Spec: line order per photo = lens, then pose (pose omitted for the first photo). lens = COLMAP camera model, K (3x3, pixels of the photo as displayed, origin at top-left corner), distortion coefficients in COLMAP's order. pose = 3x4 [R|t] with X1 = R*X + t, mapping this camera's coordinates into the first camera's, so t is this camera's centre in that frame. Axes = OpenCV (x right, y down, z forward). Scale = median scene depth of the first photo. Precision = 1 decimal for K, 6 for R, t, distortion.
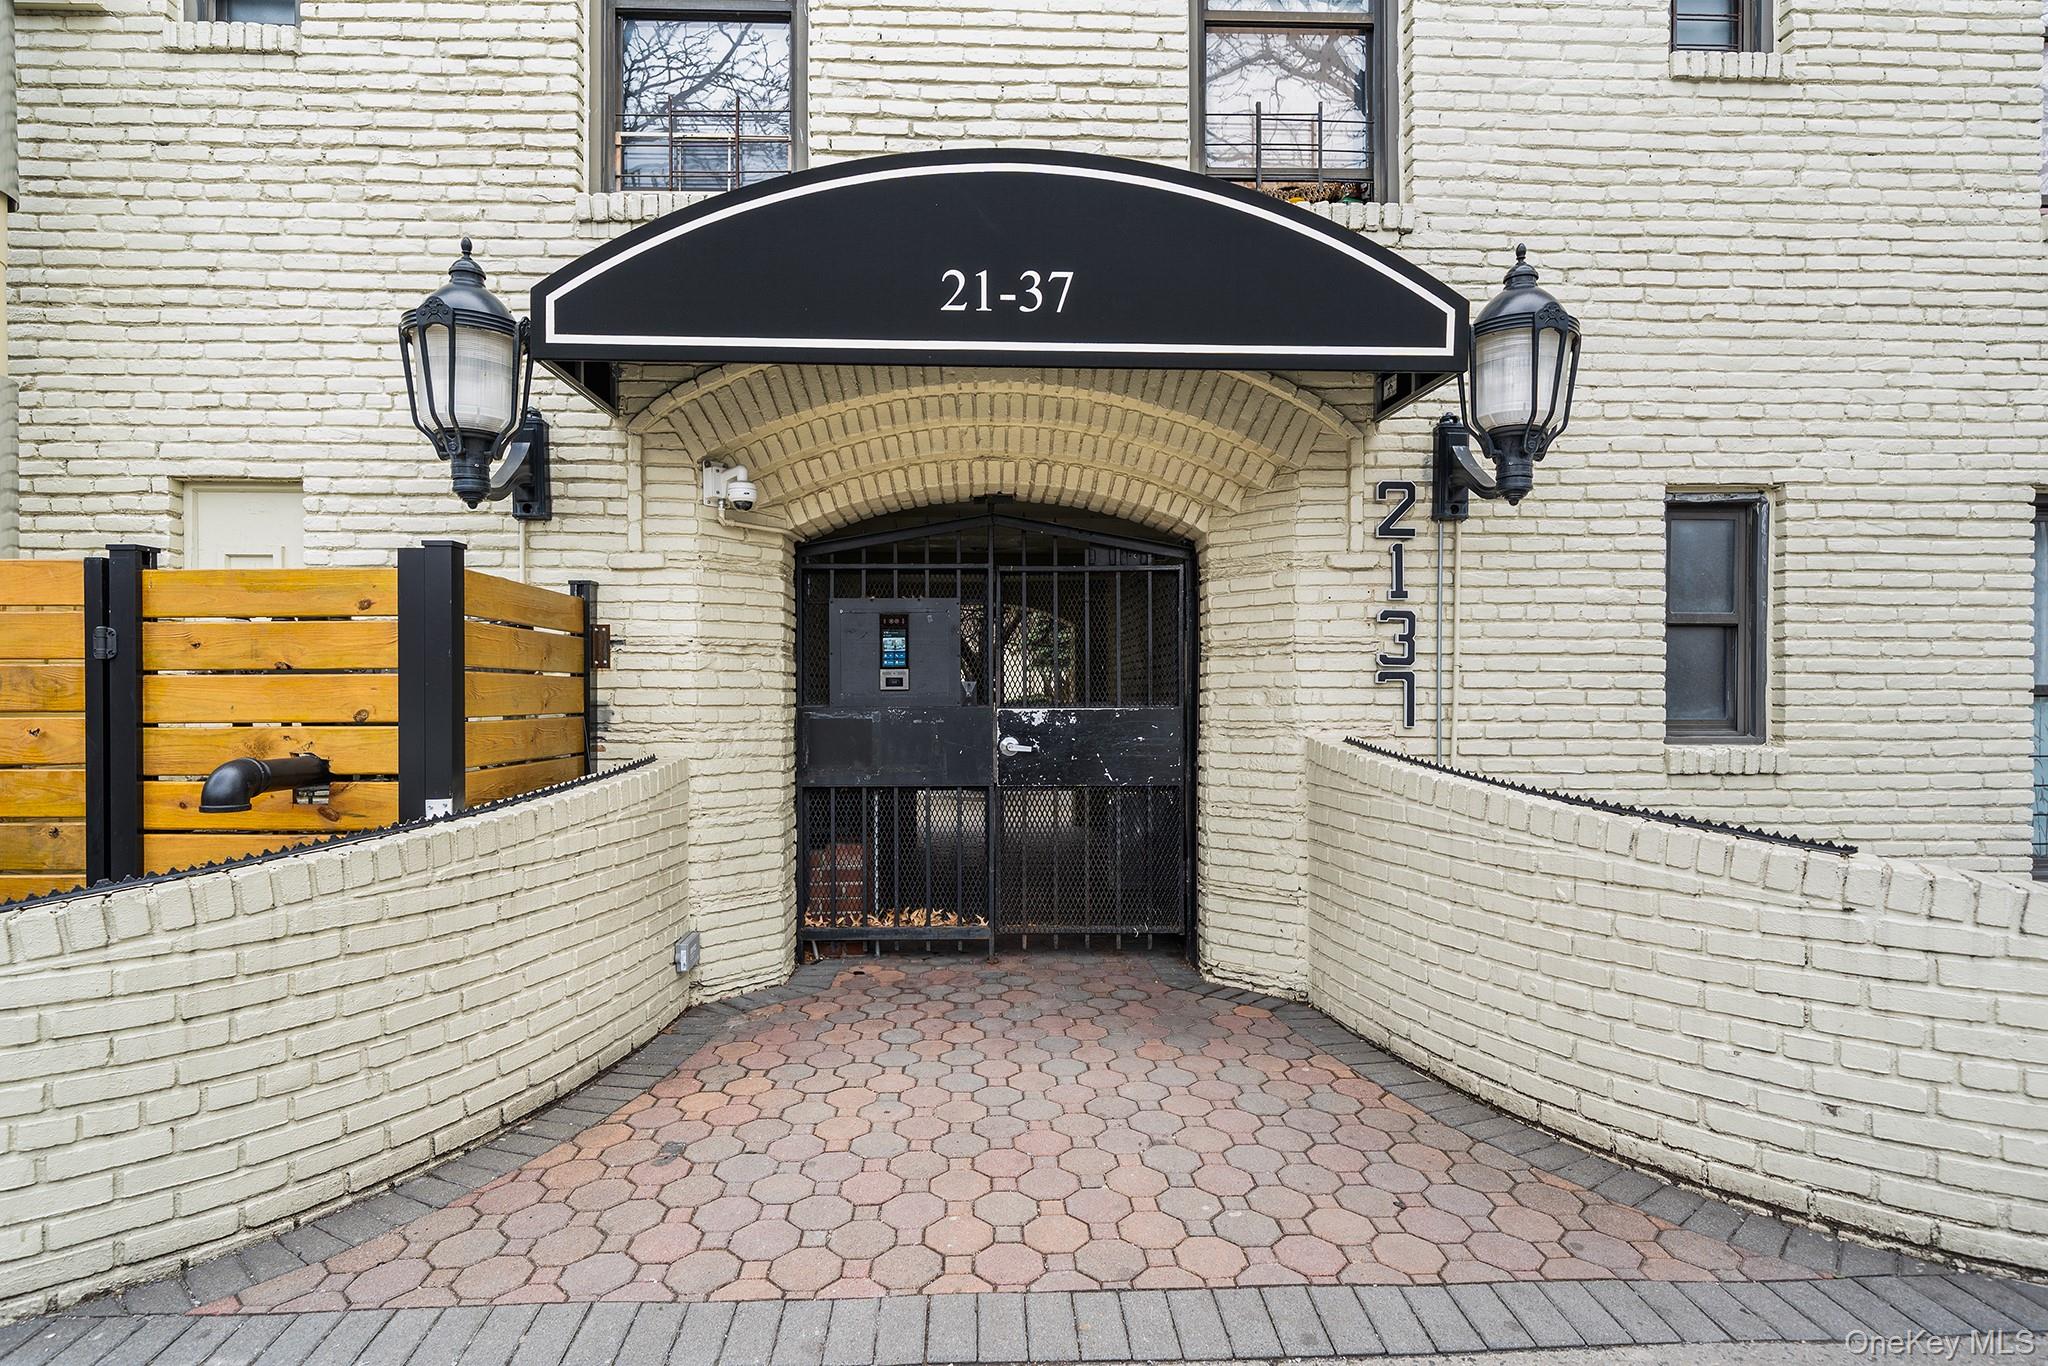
lens RADIAL K [[1045.6, 0, 1018.7], [0, 1045.6, 697.4], [0, 0, 1]] dist [0.001316, 0.000113]
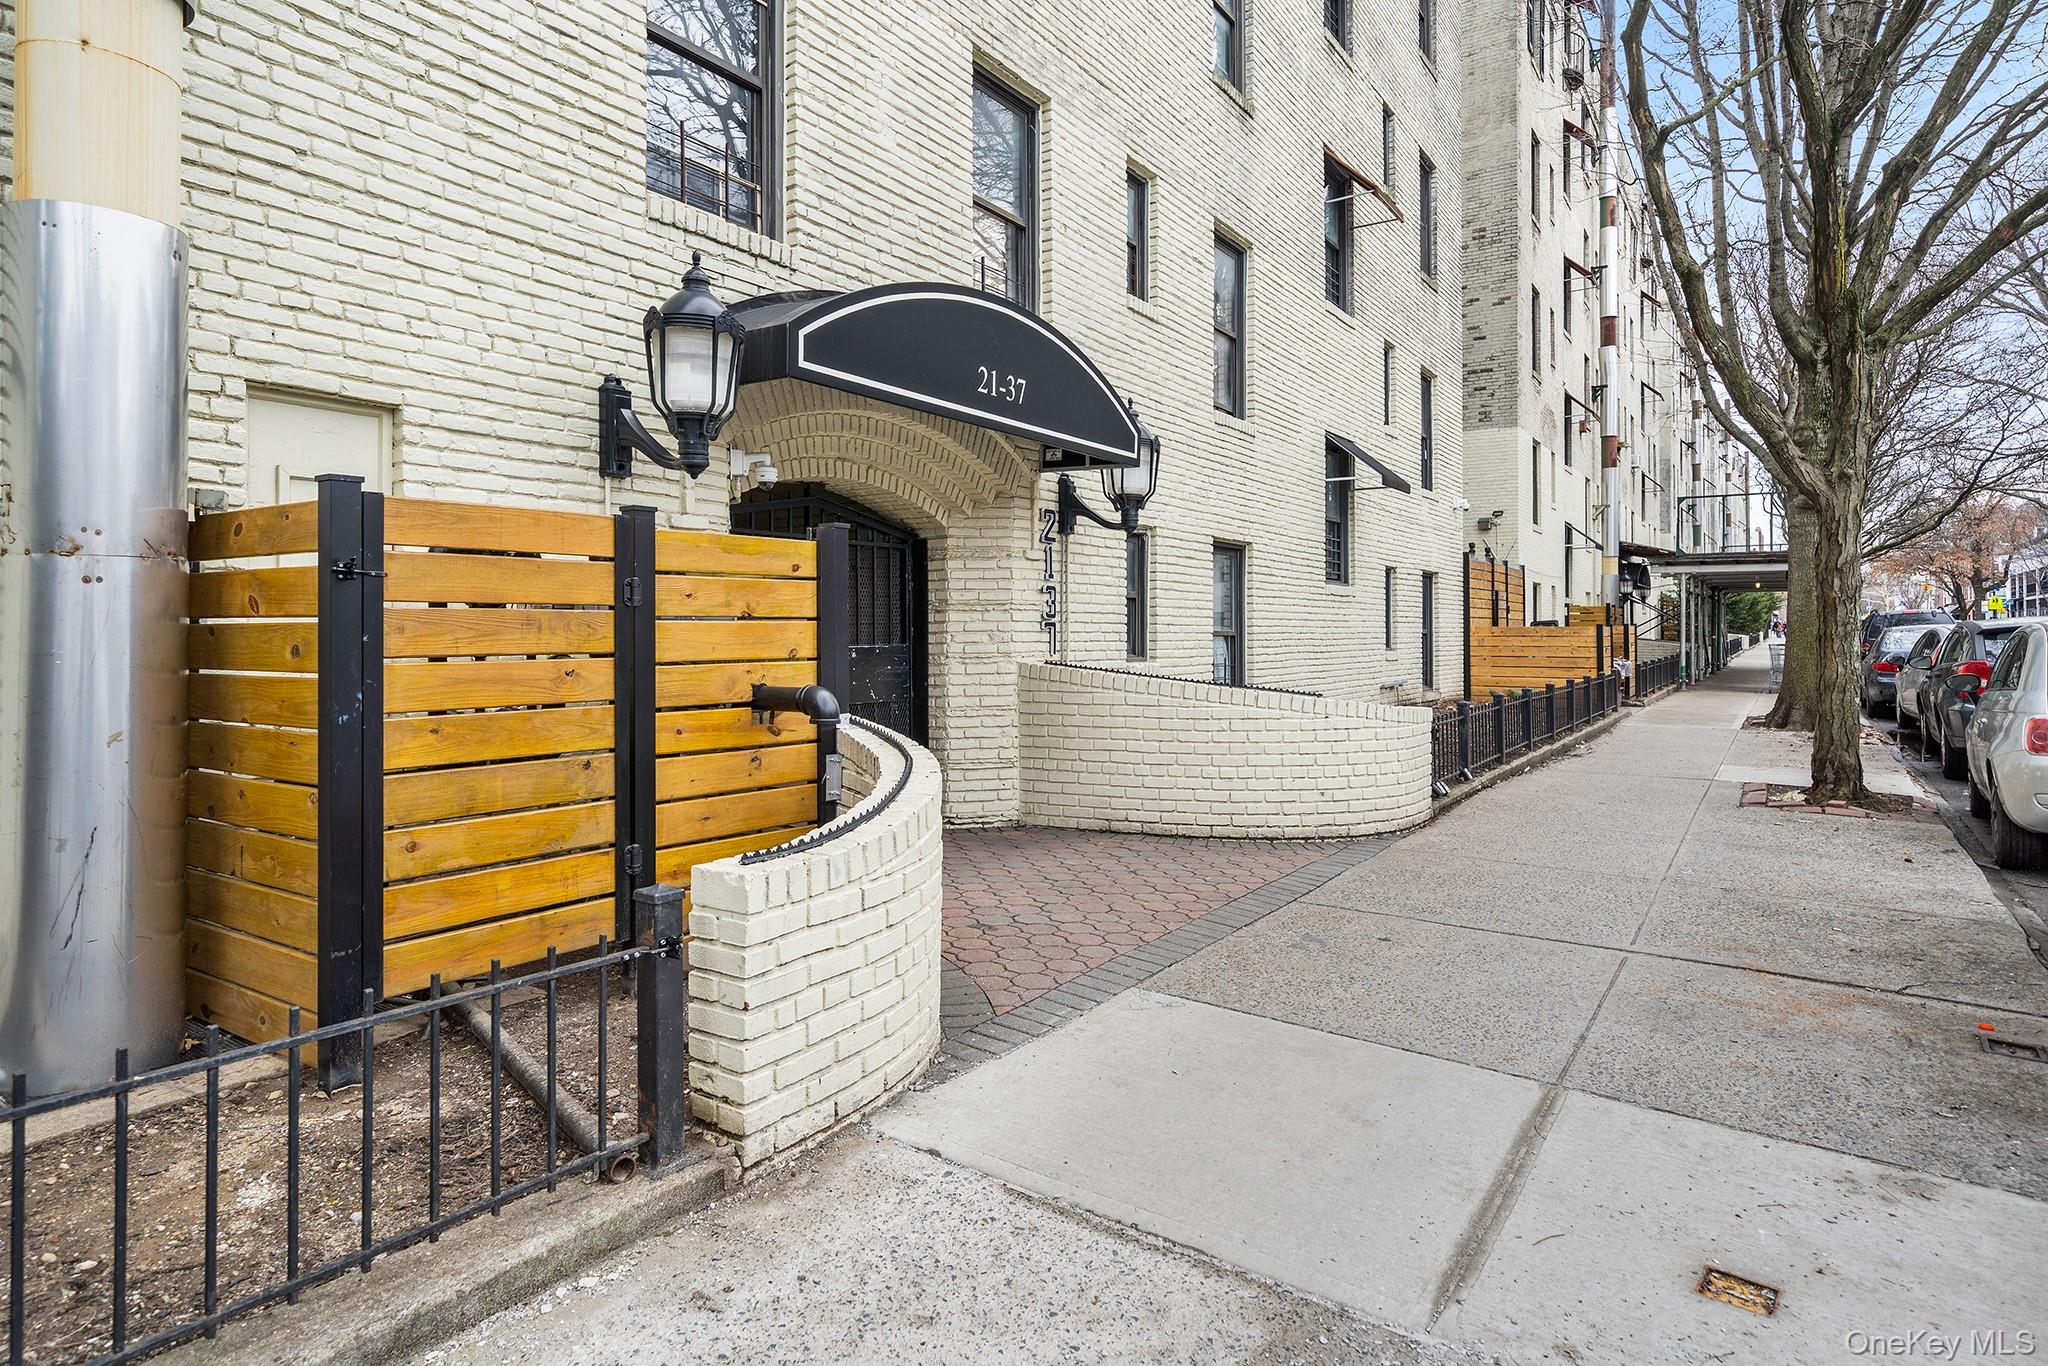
lens RADIAL K [[1129.0, 0, 1022.8], [0, 1129.0, 619.8], [0, 0, 1]] dist [-0.000593, 0.000460]
pose [[0.591509, 0.010040, 0.806236, -1.160783], [0.002462, 0.999895, -0.014258, -0.002516], [-0.806295, 0.010418, 0.591422, -0.042035]]
